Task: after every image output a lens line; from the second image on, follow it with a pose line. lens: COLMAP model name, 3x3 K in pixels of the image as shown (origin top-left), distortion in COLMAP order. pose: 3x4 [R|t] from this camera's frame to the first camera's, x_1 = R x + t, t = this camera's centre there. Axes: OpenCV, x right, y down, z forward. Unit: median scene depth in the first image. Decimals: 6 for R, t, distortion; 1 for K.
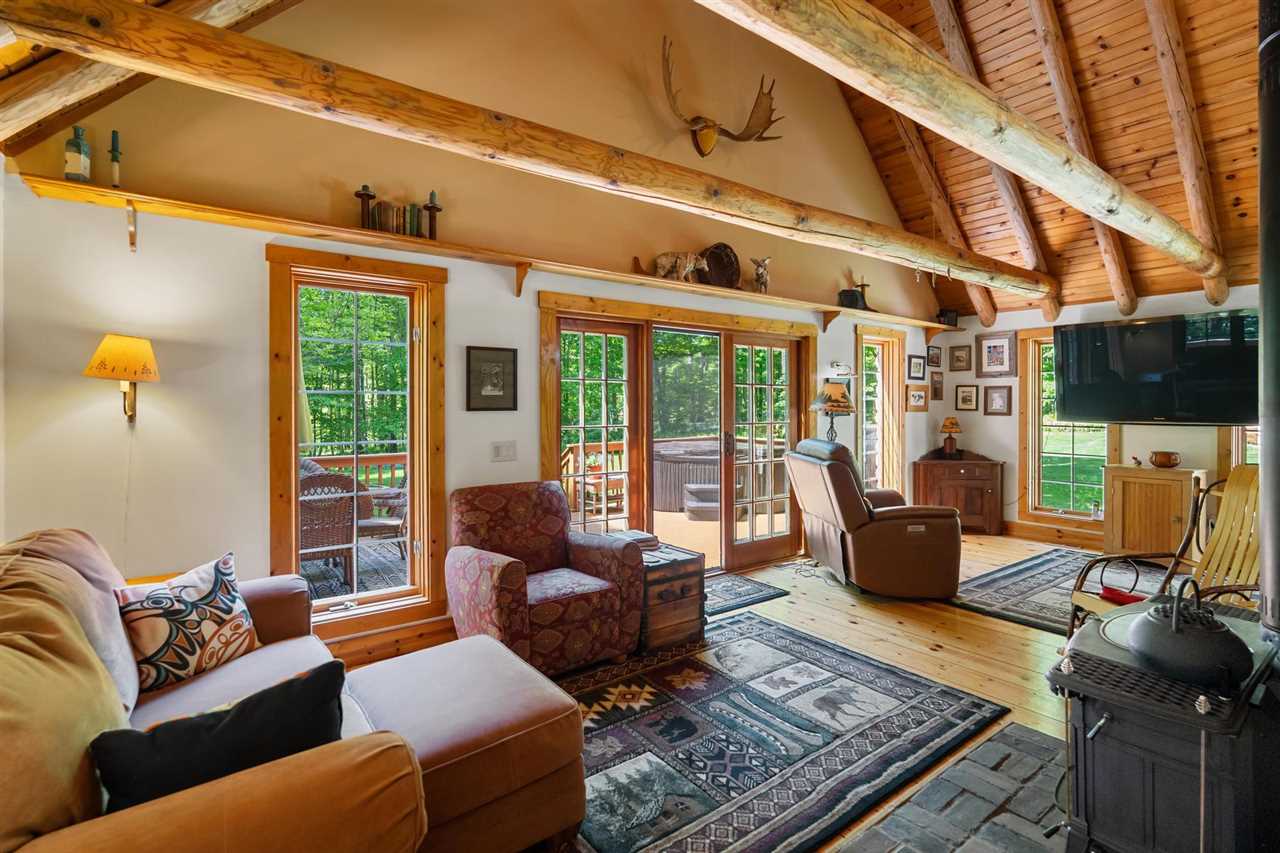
lens RADIAL K [[596.8, 0, 632.9], [0, 596.8, 406.5], [0, 0, 1]] dist [-0.008888, 0.000347]
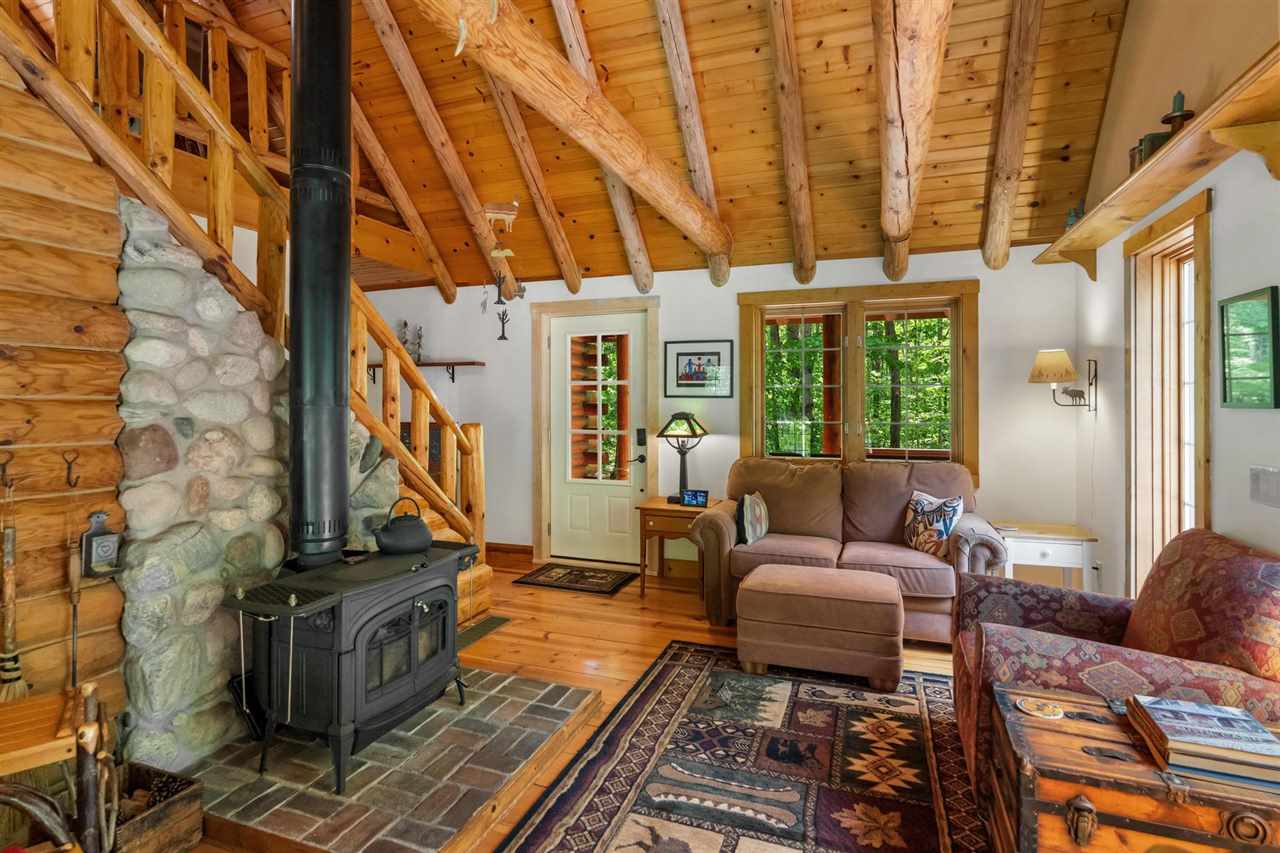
lens RADIAL K [[644.5, 0, 655.0], [0, 644.5, 391.1], [0, 0, 1]] dist [-0.003112, 0.001176]
pose [[-0.818338, -0.006902, -0.574696, 0.723952], [-0.000016, 0.999928, -0.011986, -0.001706], [0.574737, -0.009800, -0.818279, 1.513302]]
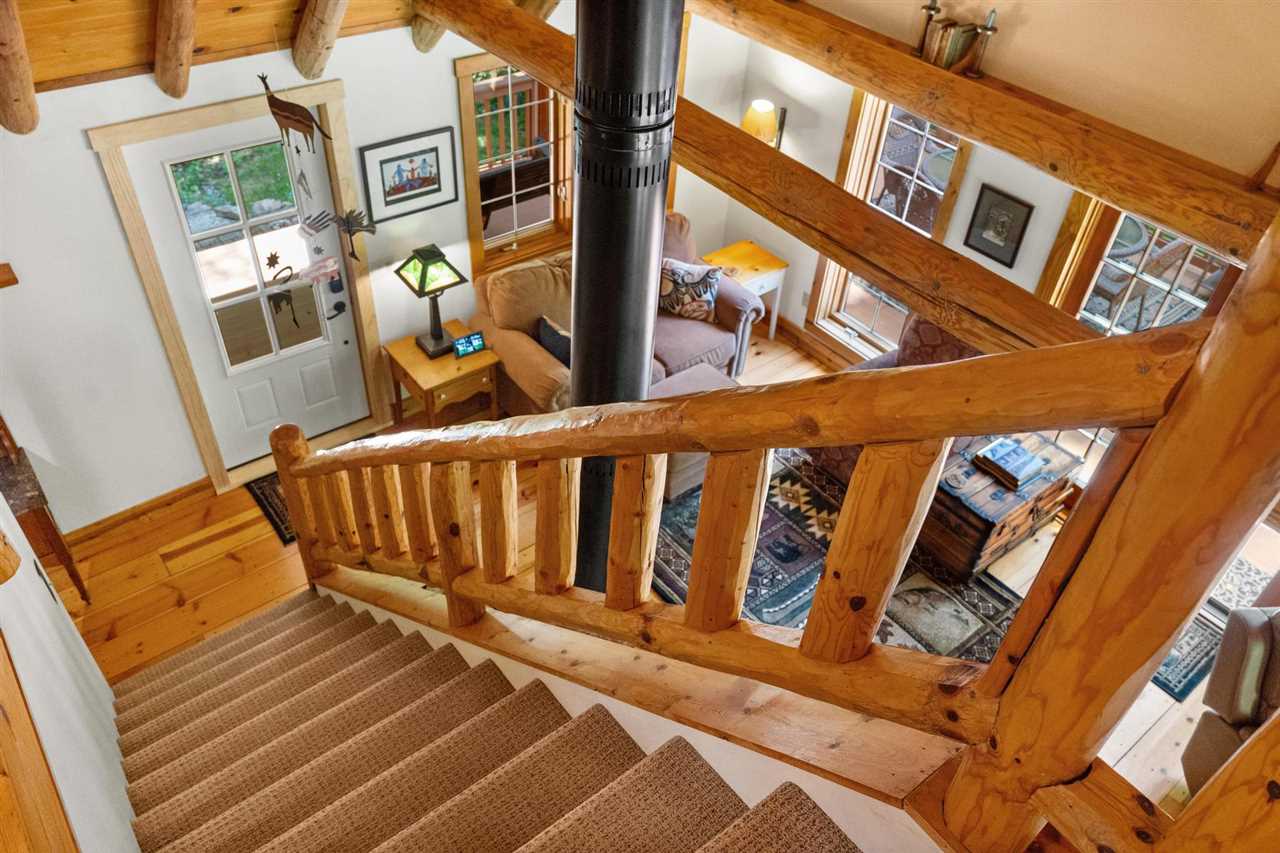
lens RADIAL K [[920.8, 0, 643.0], [0, 920.8, 396.8], [0, 0, 1]] dist [0.000322, -0.001478]
pose [[0.046850, 0.636320, -0.770001, 1.272370], [-0.062870, 0.771198, 0.633484, -0.904003], [0.996921, 0.018732, 0.076136, 0.461242]]
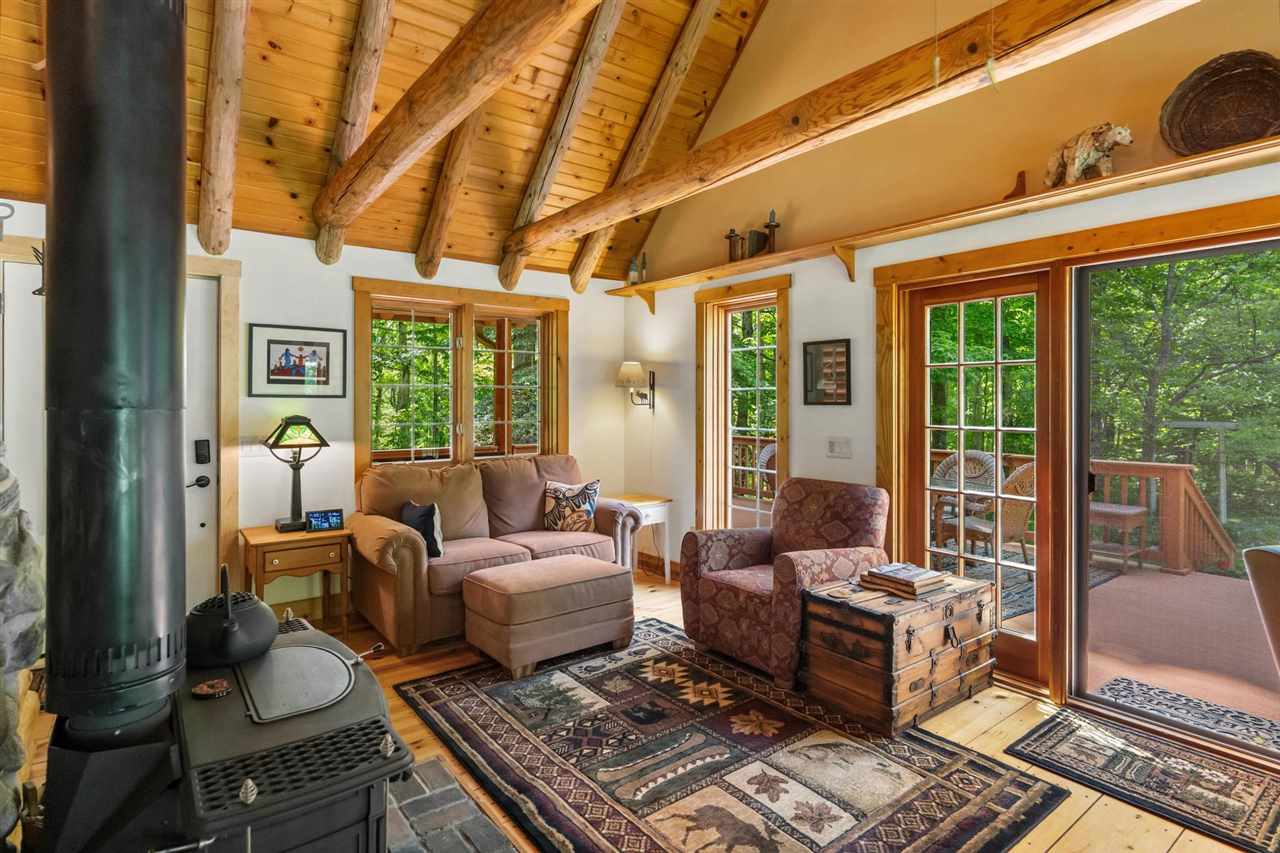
lens RADIAL K [[644.5, 0, 642.4], [0, 644.5, 394.8], [0, 0, 1]] dist [-0.003112, 0.001176]
pose [[0.032918, -0.007986, -0.999426, 1.056211], [-0.001655, 0.999966, -0.008045, -0.000754], [0.999457, 0.001918, 0.032903, 0.851434]]
